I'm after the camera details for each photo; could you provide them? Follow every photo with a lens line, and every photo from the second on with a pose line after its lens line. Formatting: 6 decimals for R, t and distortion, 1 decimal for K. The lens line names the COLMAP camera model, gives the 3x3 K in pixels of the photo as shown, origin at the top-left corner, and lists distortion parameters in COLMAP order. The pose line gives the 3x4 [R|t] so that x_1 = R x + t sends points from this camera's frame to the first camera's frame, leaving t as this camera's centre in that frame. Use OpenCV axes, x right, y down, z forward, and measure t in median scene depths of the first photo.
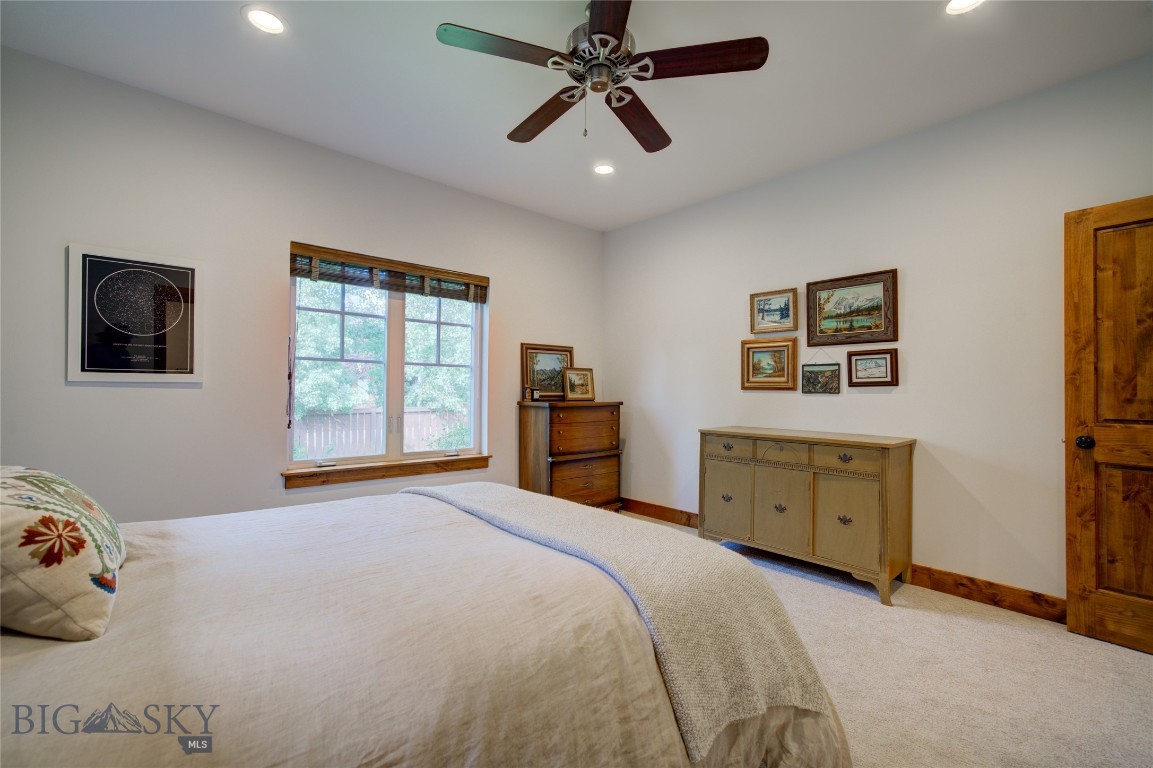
lens RADIAL K [[492.4, 0, 577.9], [0, 492.4, 385.0], [0, 0, 1]] dist [0.001510, -0.000036]
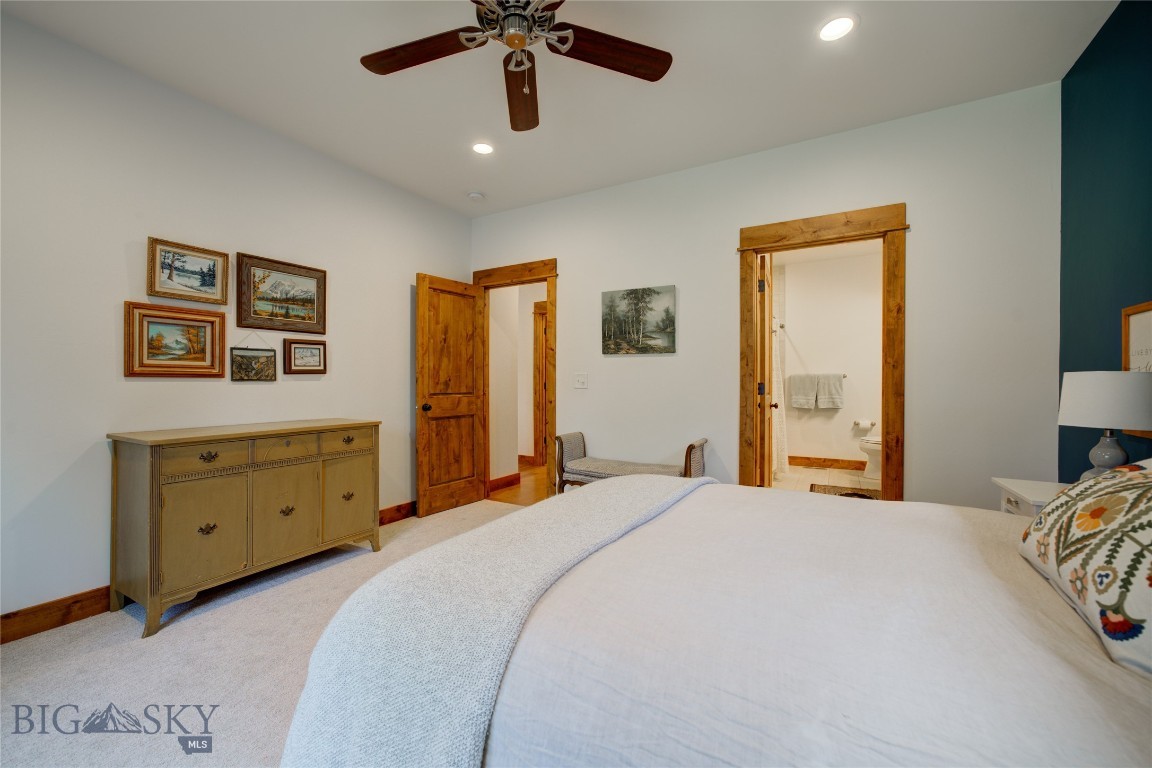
lens RADIAL K [[464.1, 0, 569.6], [0, 464.1, 385.8], [0, 0, 1]] dist [-0.001221, 0.000029]
pose [[-0.306332, -0.018022, 0.951754, -0.502586], [-0.012352, 0.999812, 0.014957, 0.005888], [-0.951845, -0.007174, -0.306497, 0.726275]]
